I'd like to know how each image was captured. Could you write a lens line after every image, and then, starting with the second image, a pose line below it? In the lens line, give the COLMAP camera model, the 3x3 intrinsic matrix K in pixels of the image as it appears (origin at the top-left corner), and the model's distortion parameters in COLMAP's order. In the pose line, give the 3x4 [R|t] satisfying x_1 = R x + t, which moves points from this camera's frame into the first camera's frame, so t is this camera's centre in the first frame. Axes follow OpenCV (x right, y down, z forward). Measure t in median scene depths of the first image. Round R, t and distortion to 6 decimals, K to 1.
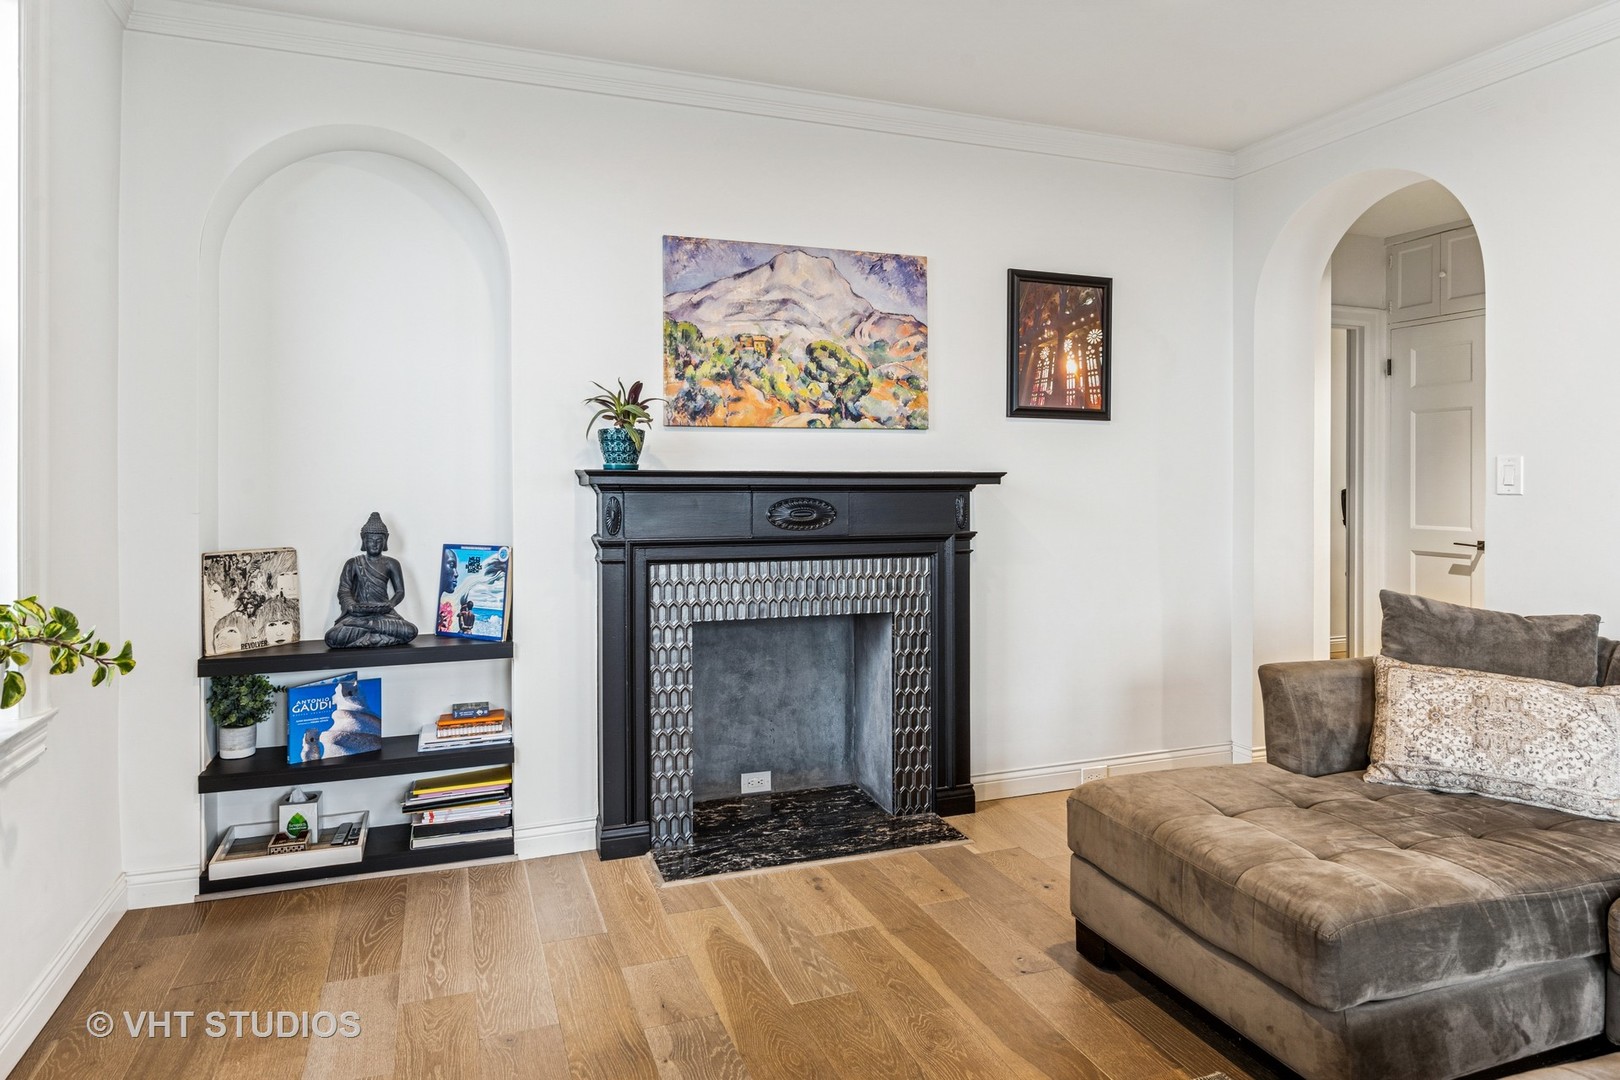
lens RADIAL K [[978.2, 0, 794.6], [0, 978.2, 492.7], [0, 0, 1]] dist [0.001218, -0.000073]
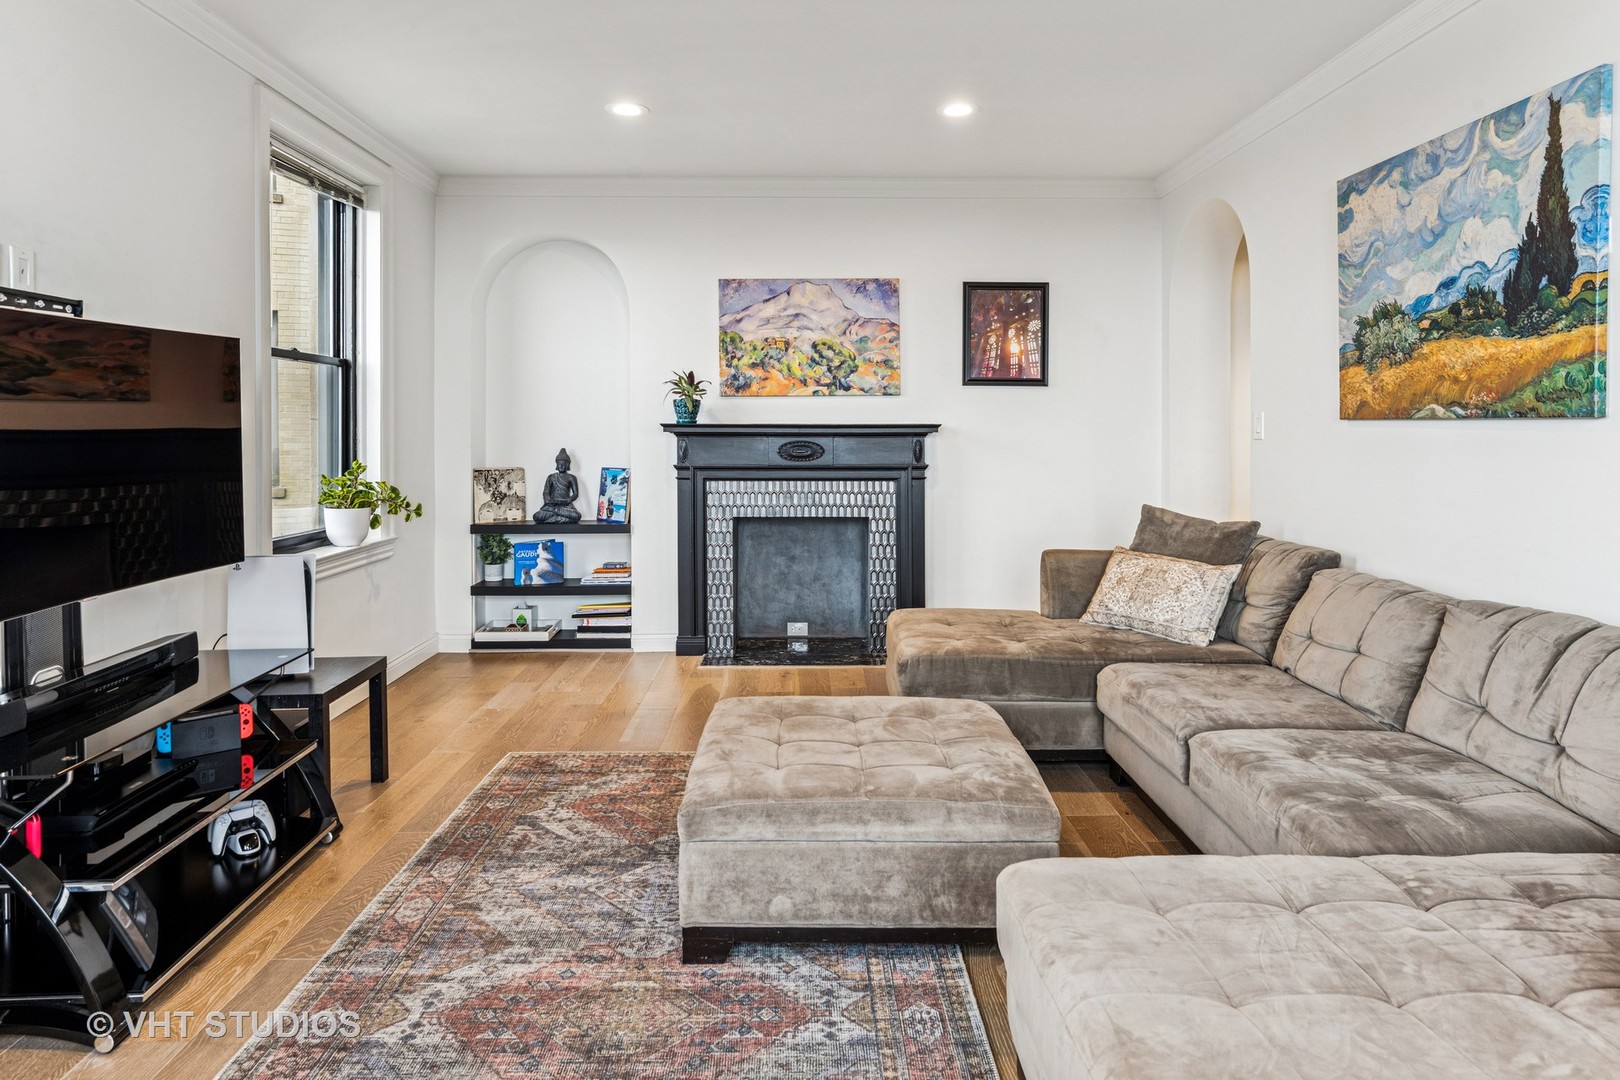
lens RADIAL K [[974.2, 0, 789.7], [0, 974.2, 447.7], [0, 0, 1]] dist [-0.005132, 0.000022]
pose [[0.939712, 0.005694, -0.341920, 0.544369], [-0.004134, 0.999977, 0.005291, 0.008421], [0.341942, -0.003559, 0.939714, -0.494953]]
